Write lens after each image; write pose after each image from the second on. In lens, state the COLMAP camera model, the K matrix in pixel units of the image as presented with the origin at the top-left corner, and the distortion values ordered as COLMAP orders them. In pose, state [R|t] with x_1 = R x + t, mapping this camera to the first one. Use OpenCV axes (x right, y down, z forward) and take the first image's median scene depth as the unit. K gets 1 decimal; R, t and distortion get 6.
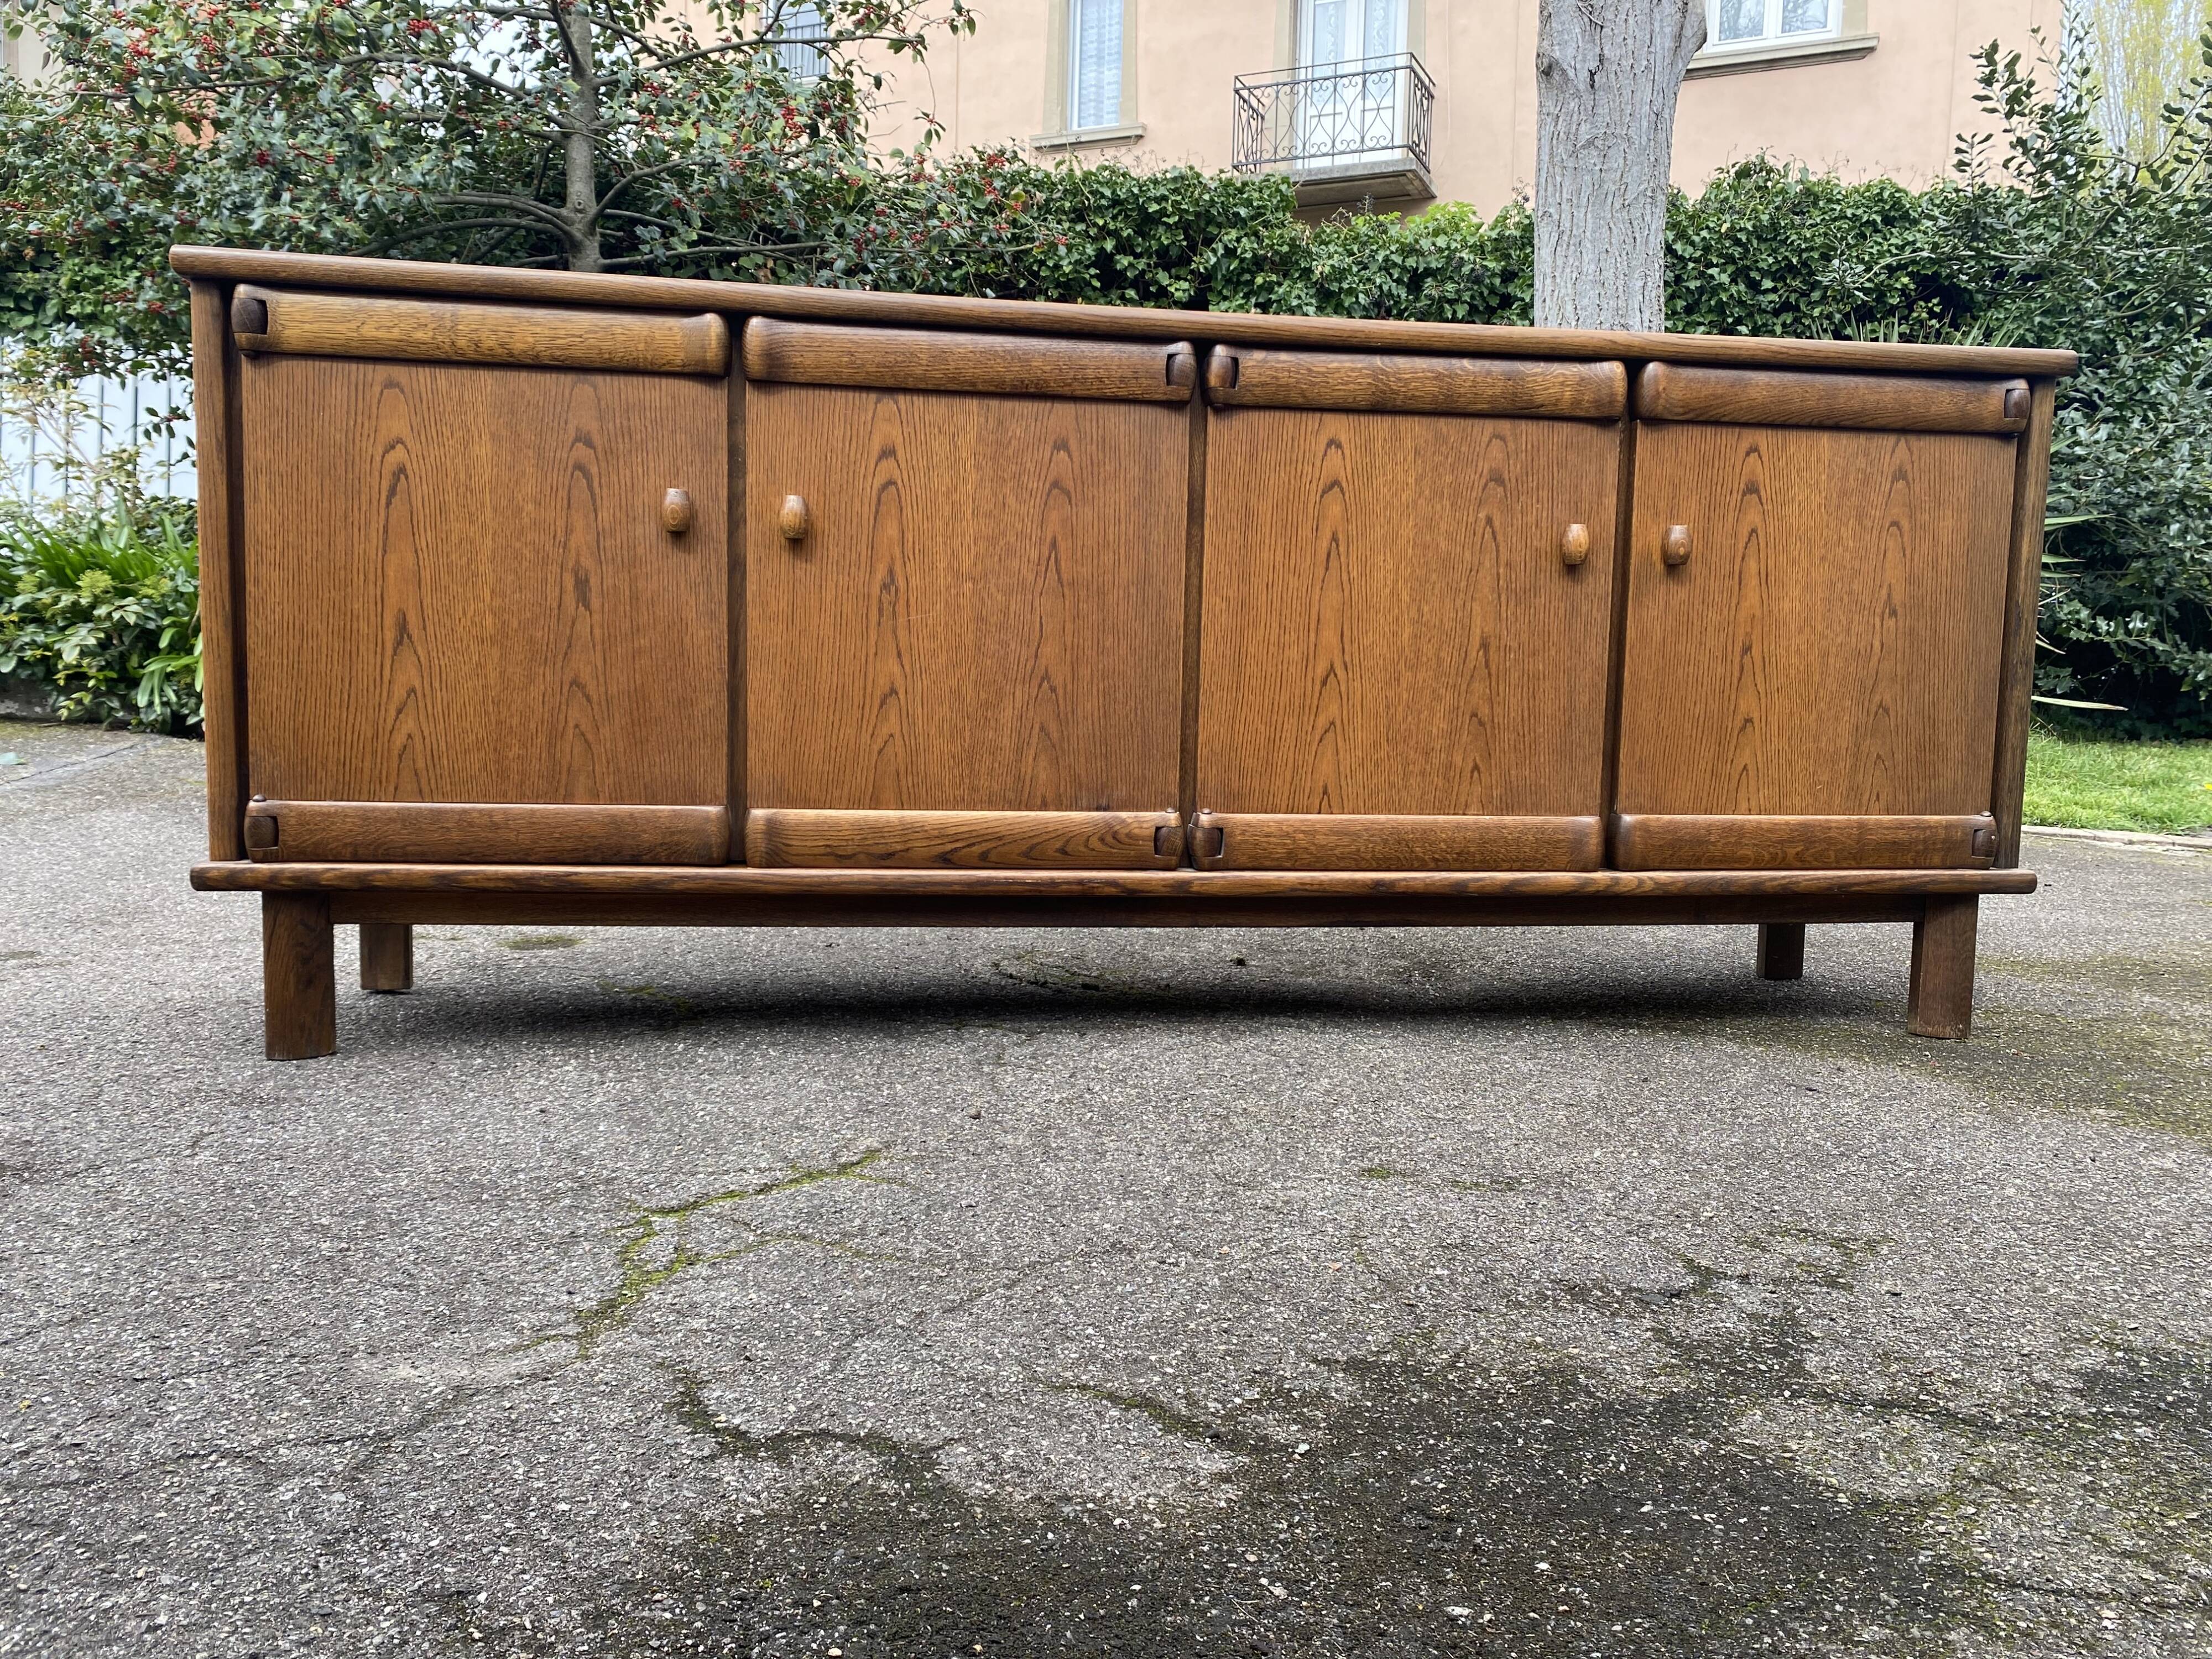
lens RADIAL K [[1679.7, 0, 1105.6], [0, 1679.7, 817.7], [0, 0, 1]] dist [0.029253, -0.030377]
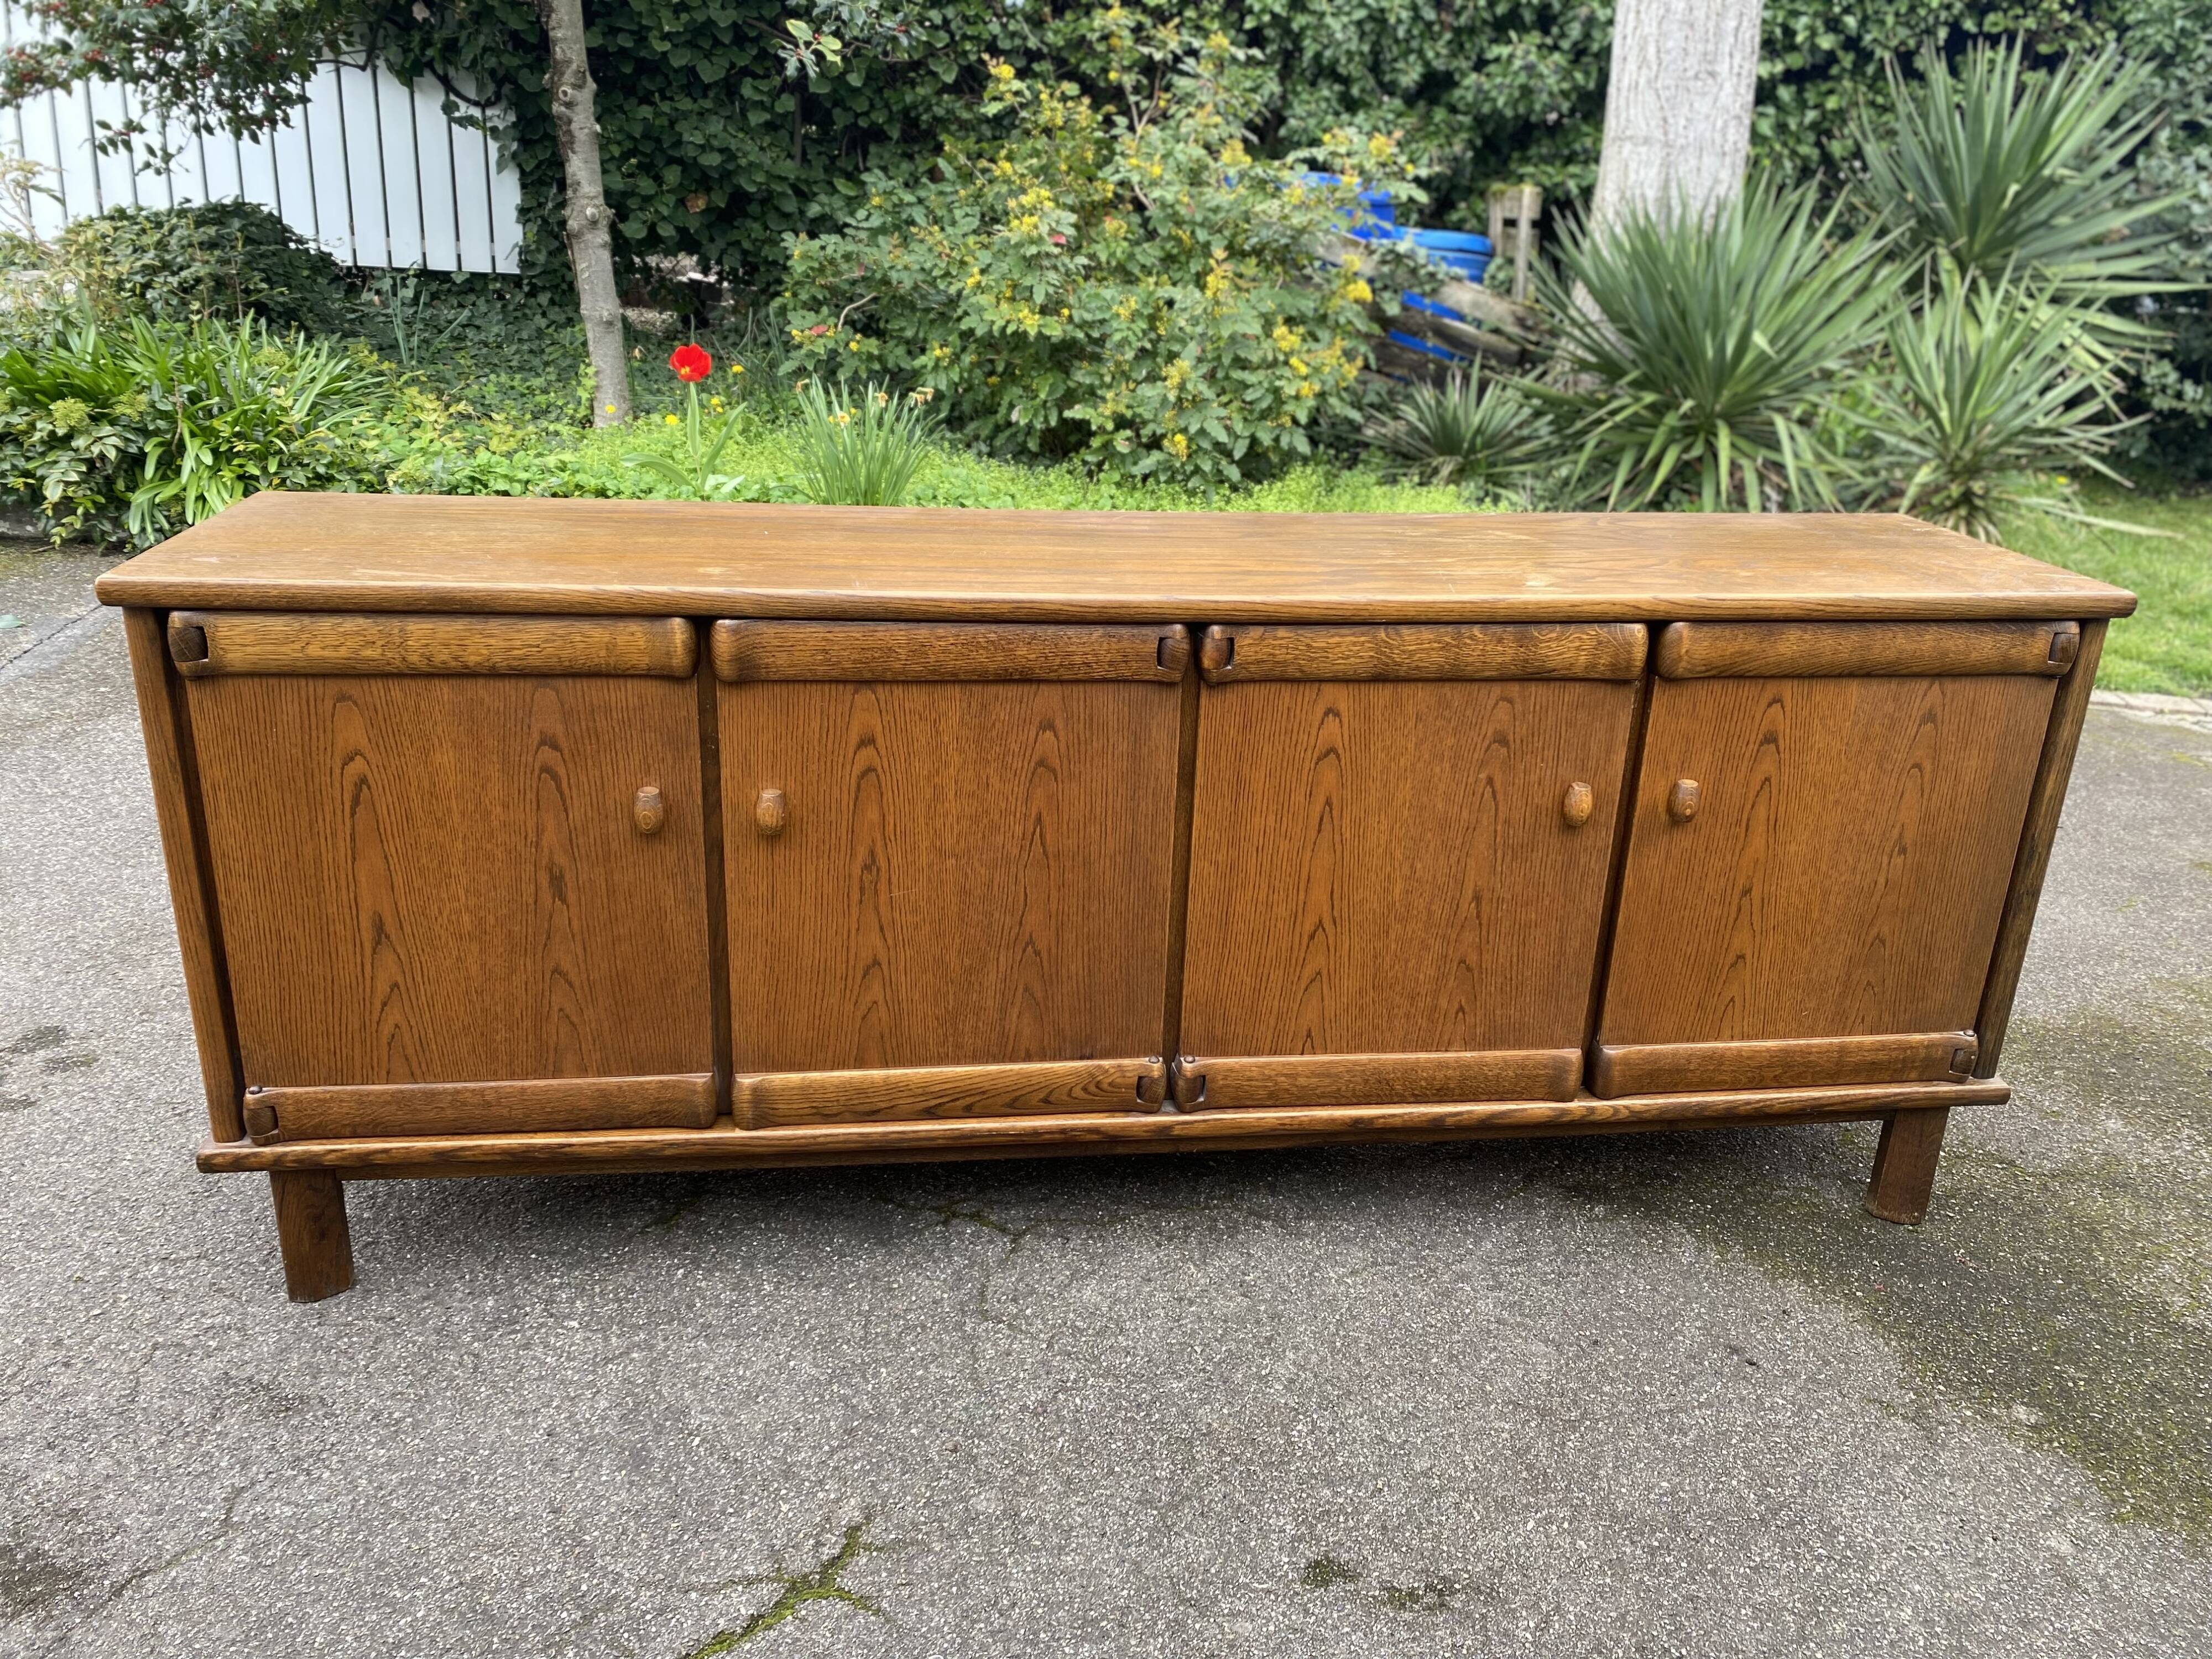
lens RADIAL K [[1679.5, 0, 1116.1], [0, 1679.5, 814.3], [0, 0, 1]] dist [0.022231, -0.013007]
pose [[0.999704, 0.021658, -0.011082, 0.024121], [-0.018073, 0.966061, 0.257679, -0.405614], [0.016287, -0.257403, 0.966167, 0.060483]]
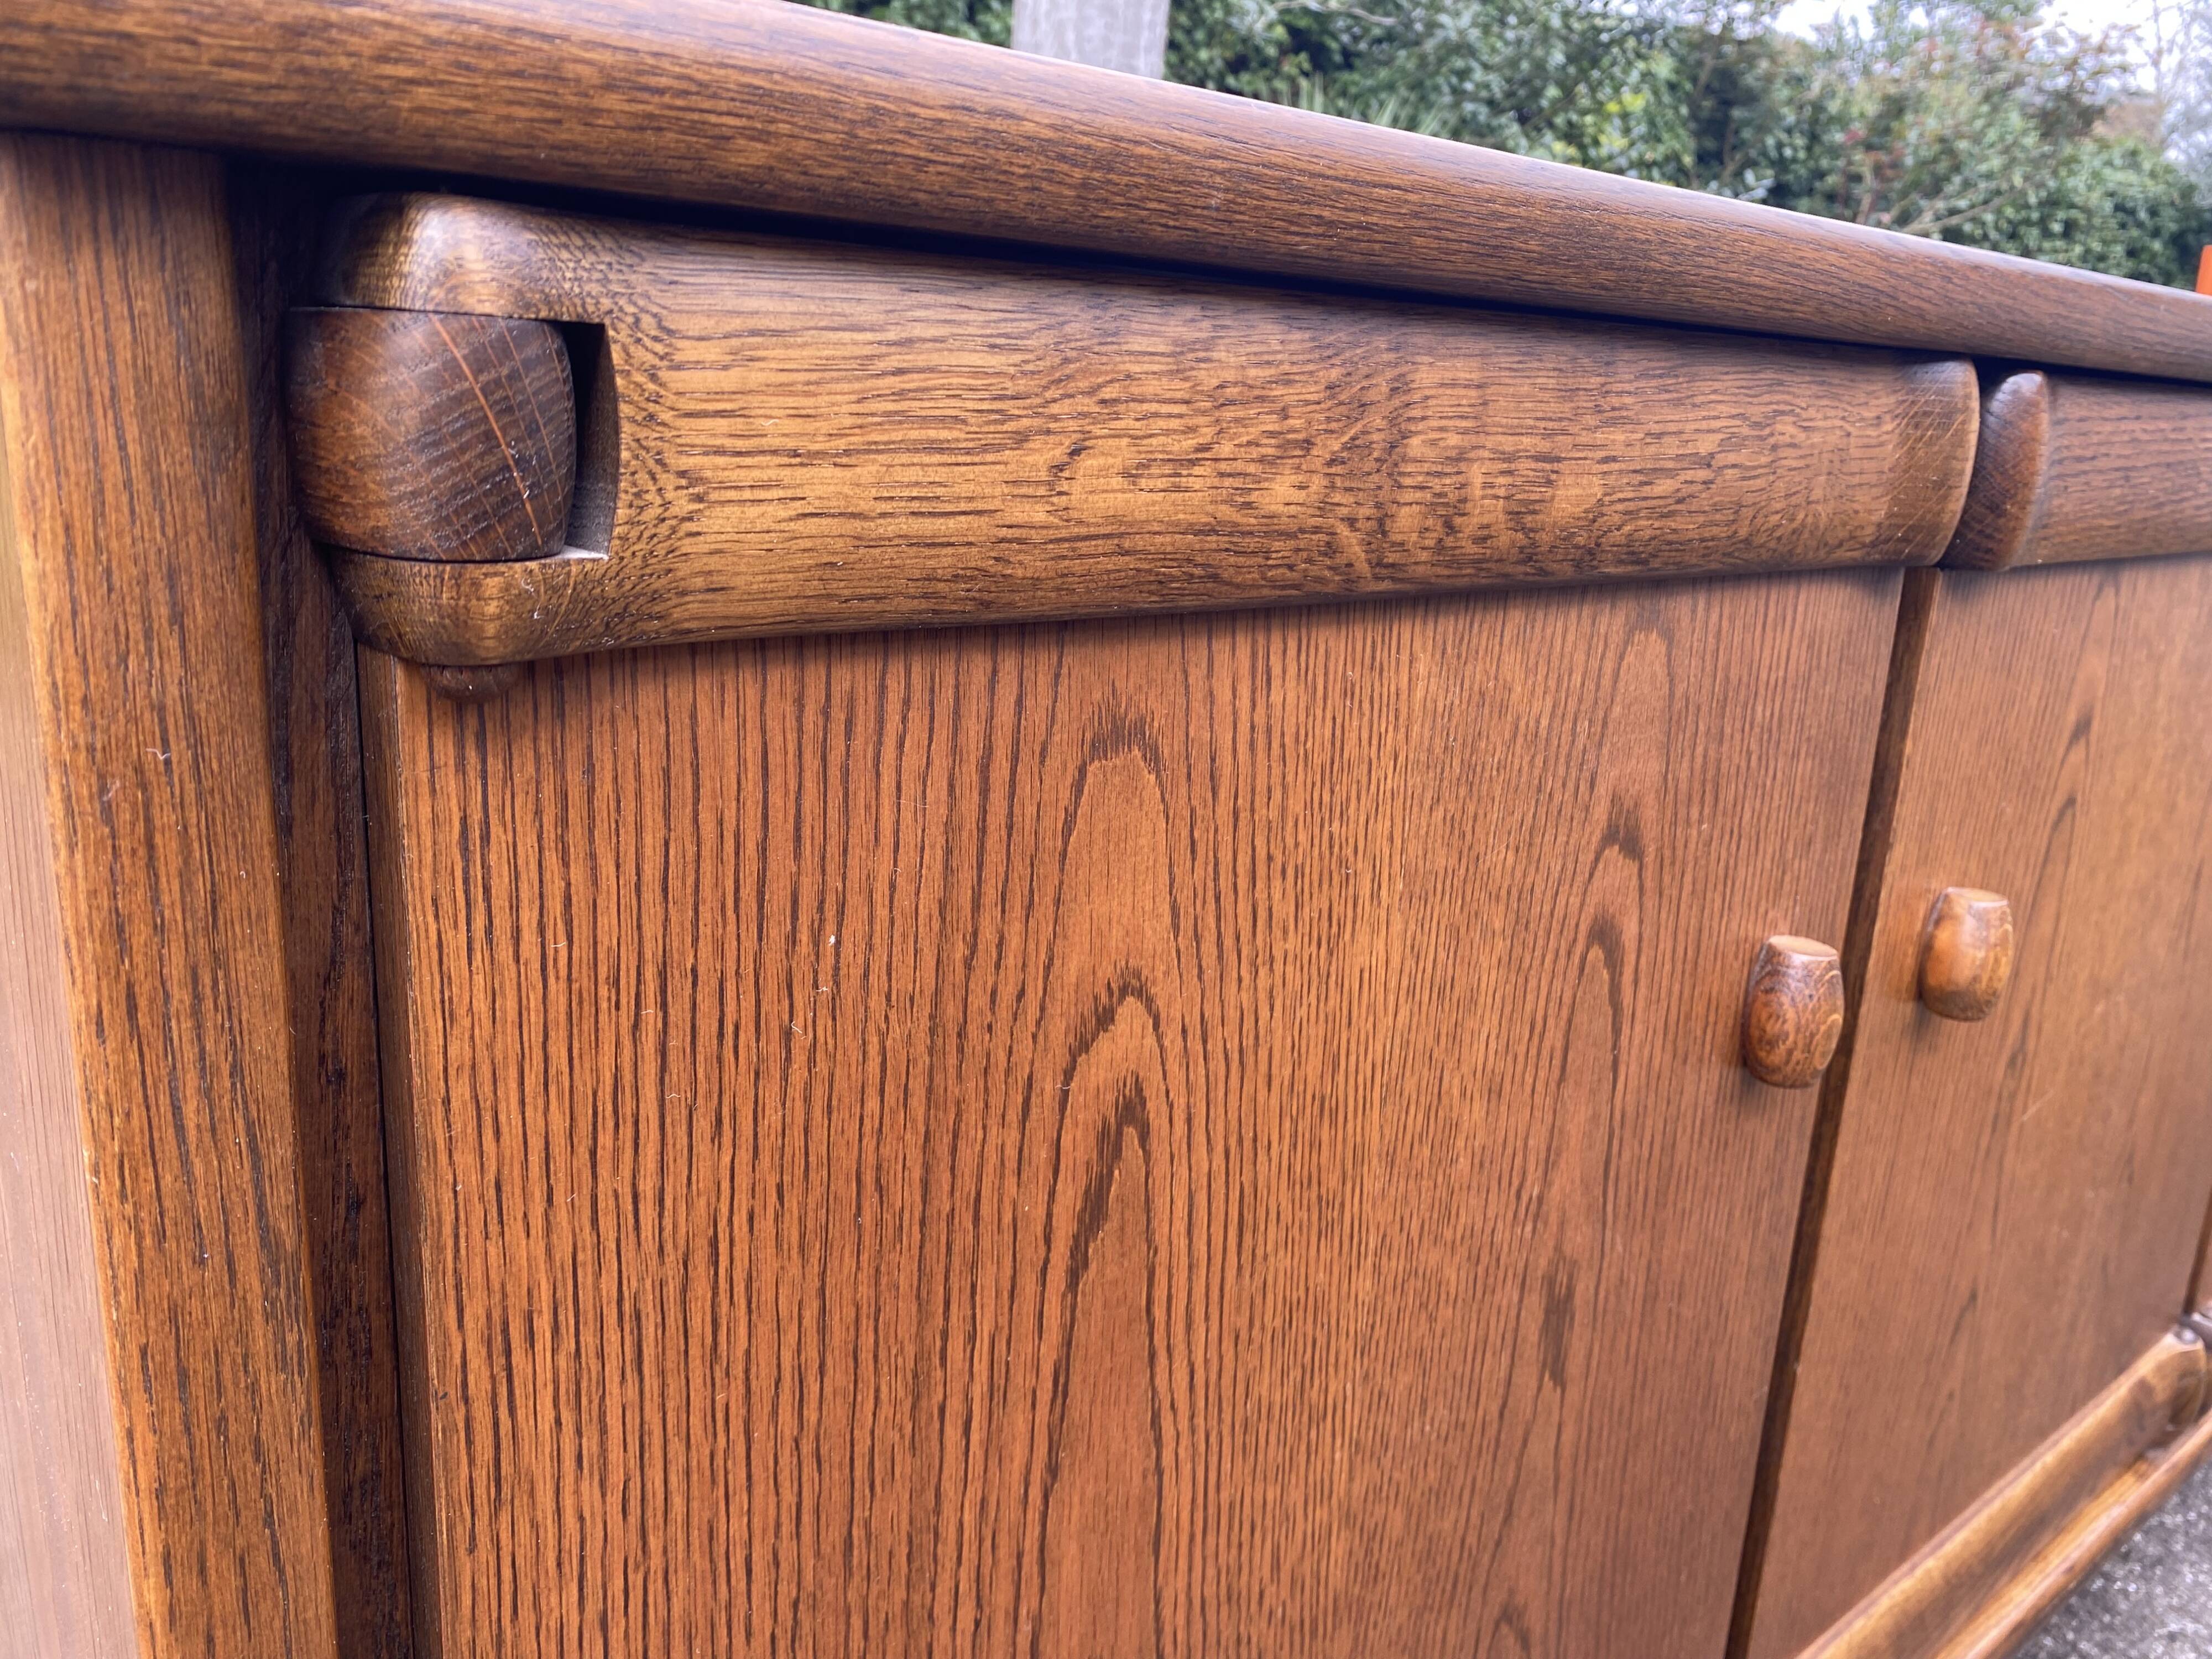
lens RADIAL K [[1684.0, 0, 1108.9], [0, 1684.0, 819.9], [0, 0, 1]] dist [0.110802, -0.241251]
pose [[0.856901, -0.113692, 0.502787, -0.477587], [0.022087, 0.982577, 0.184541, -0.257391], [-0.515007, -0.147028, 0.844482, 0.752051]]
